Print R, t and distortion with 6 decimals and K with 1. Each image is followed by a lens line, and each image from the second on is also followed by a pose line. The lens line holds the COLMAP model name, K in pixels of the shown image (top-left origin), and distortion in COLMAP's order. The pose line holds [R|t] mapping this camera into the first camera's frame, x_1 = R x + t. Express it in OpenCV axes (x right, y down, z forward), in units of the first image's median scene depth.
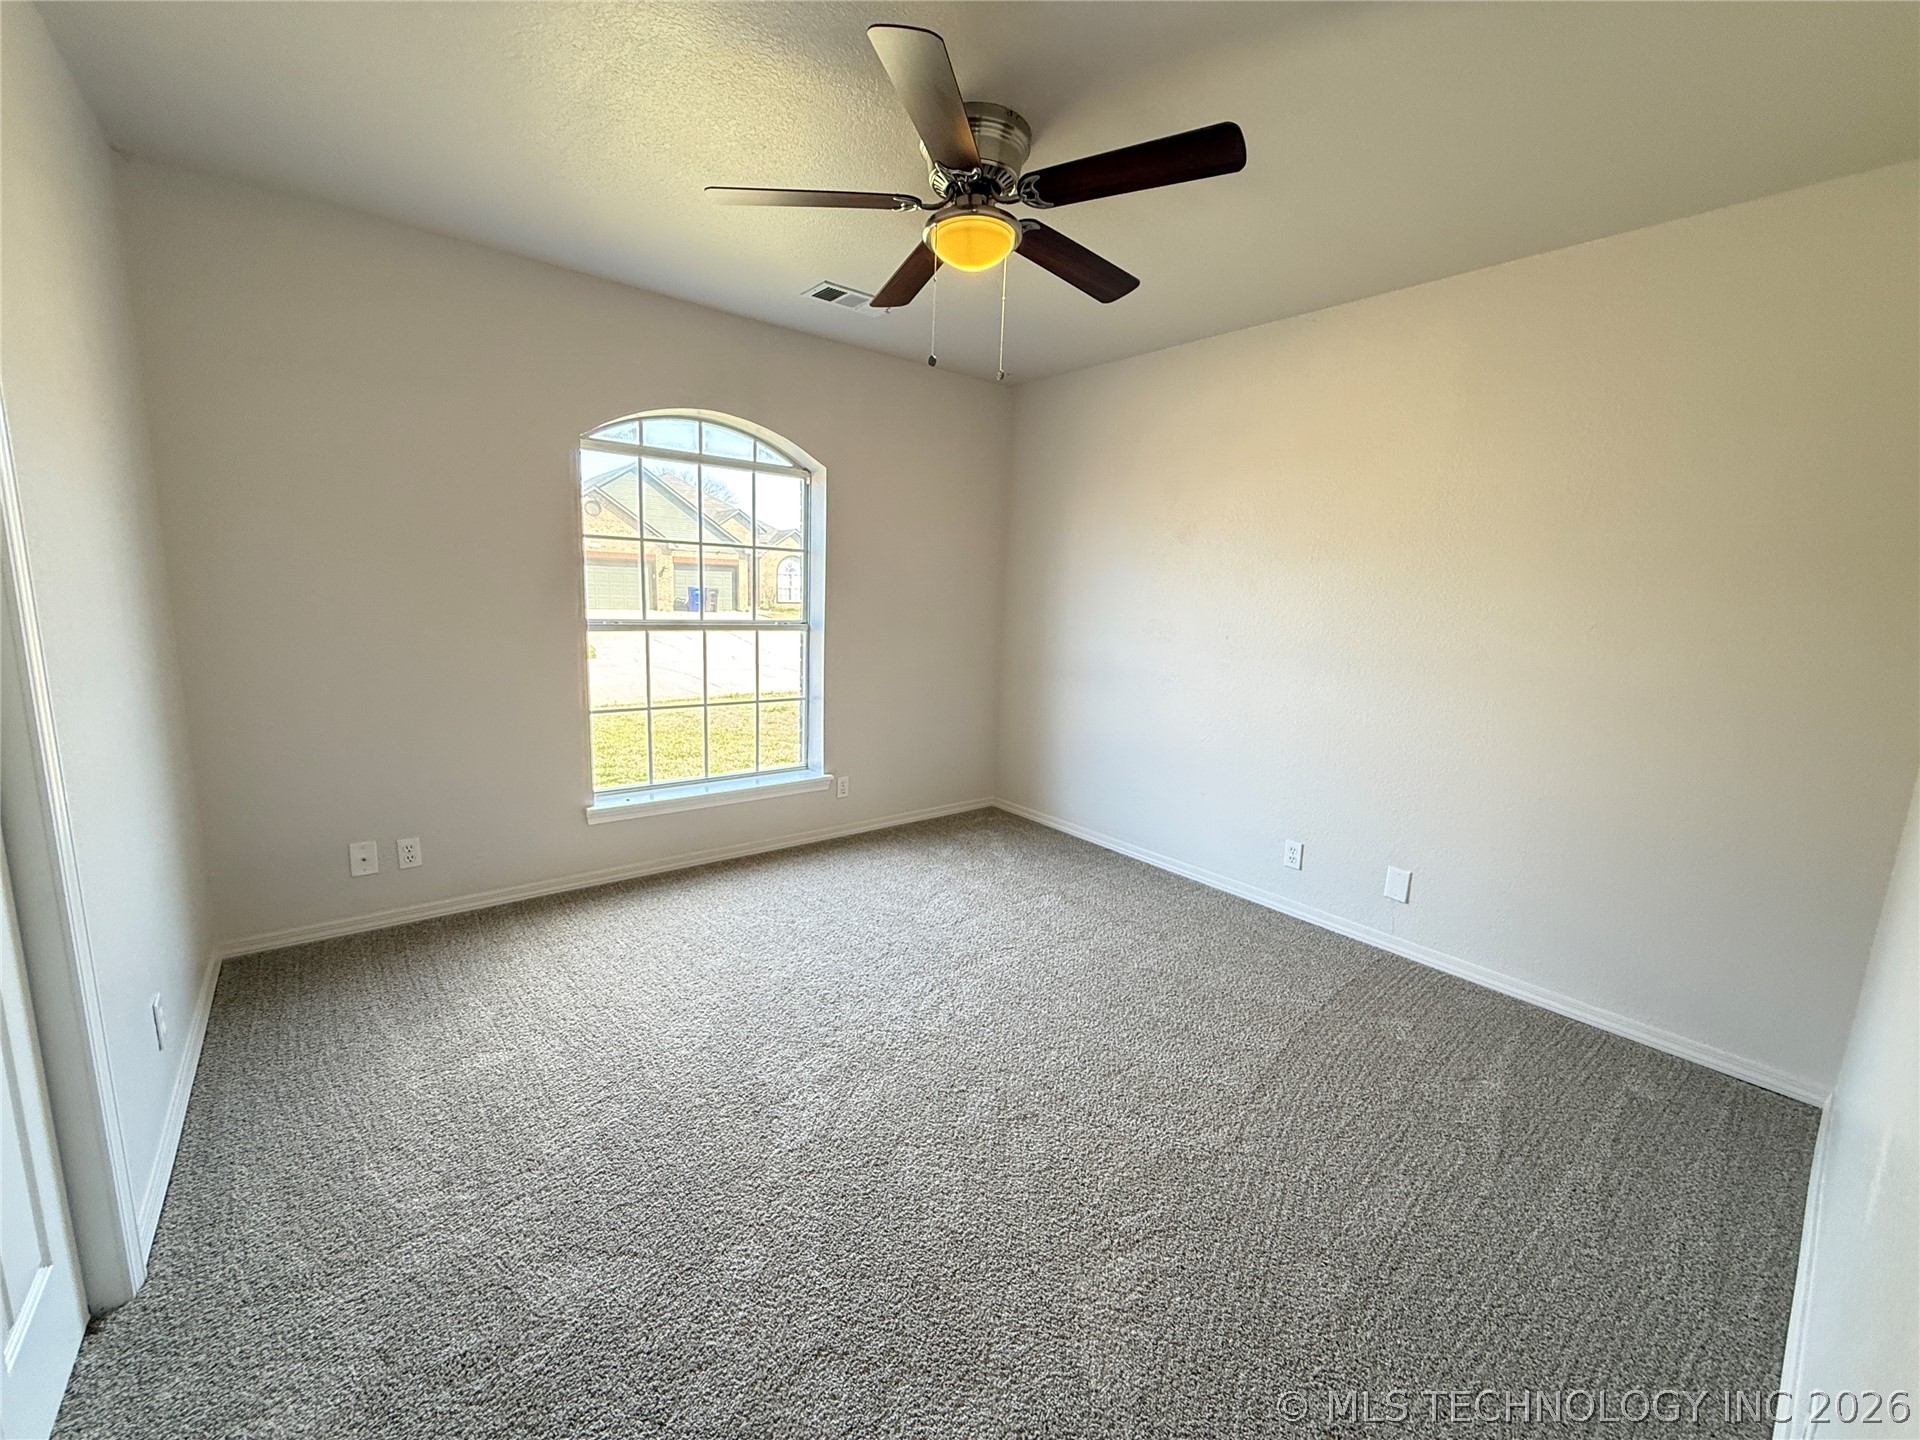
lens RADIAL K [[763.0, 0, 960.0], [0, 763.0, 720.0], [0, 0, 1]] dist [-0.001027, 0.000123]
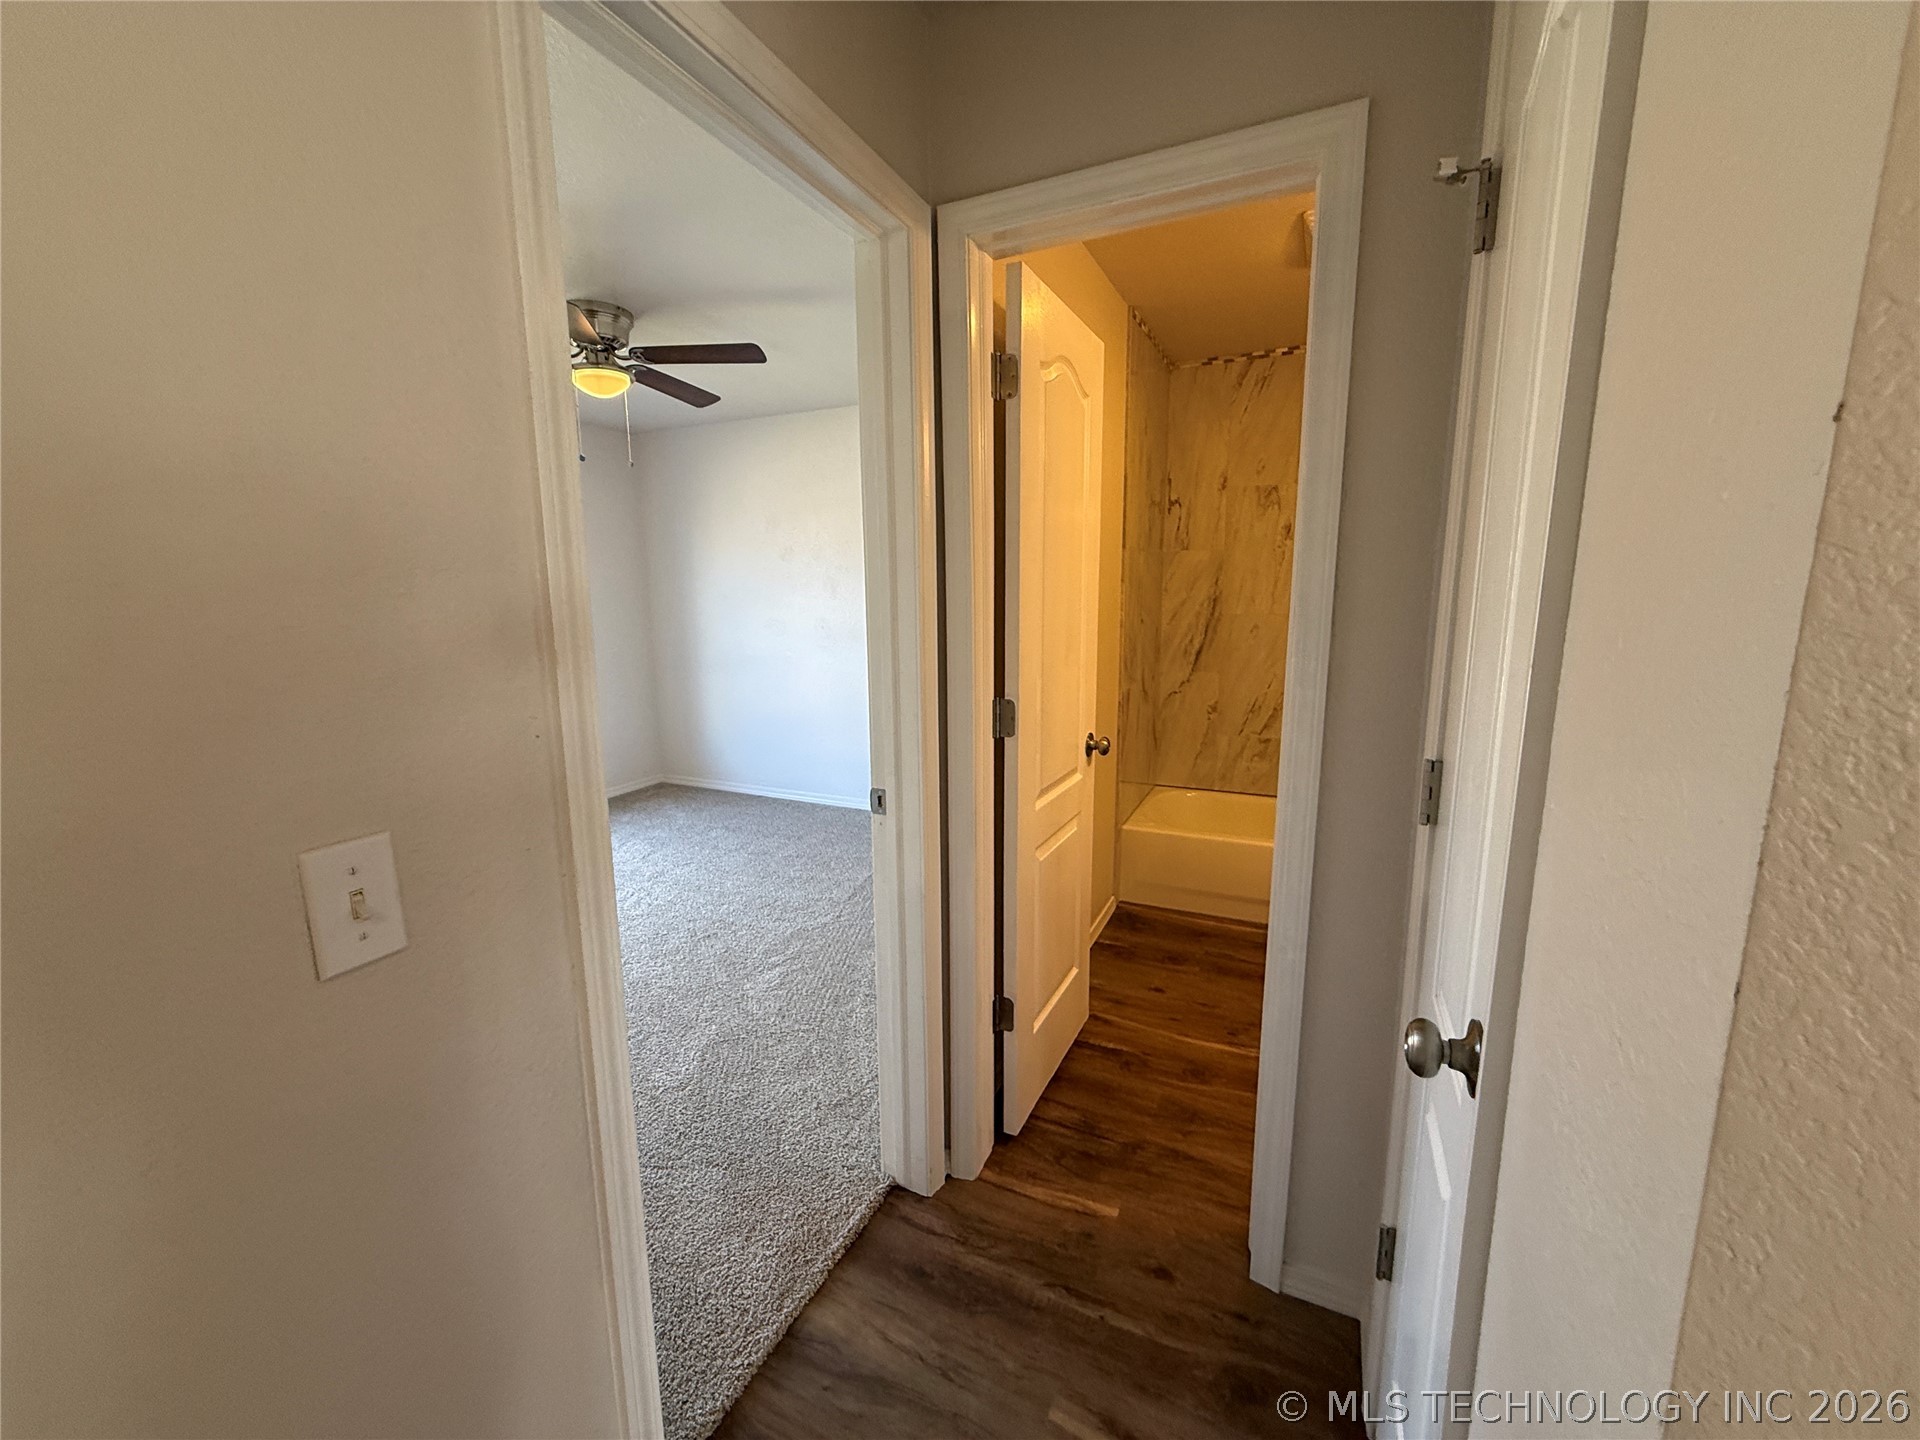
lens RADIAL K [[778.7, 0, 956.6], [0, 778.7, 721.1], [0, 0, 1]] dist [0.014114, 0.000025]
pose [[0.906239, -0.118205, 0.405905, -0.052276], [0.117710, 0.992700, 0.026286, 0.089767], [-0.406049, 0.023958, 0.913537, -0.678651]]
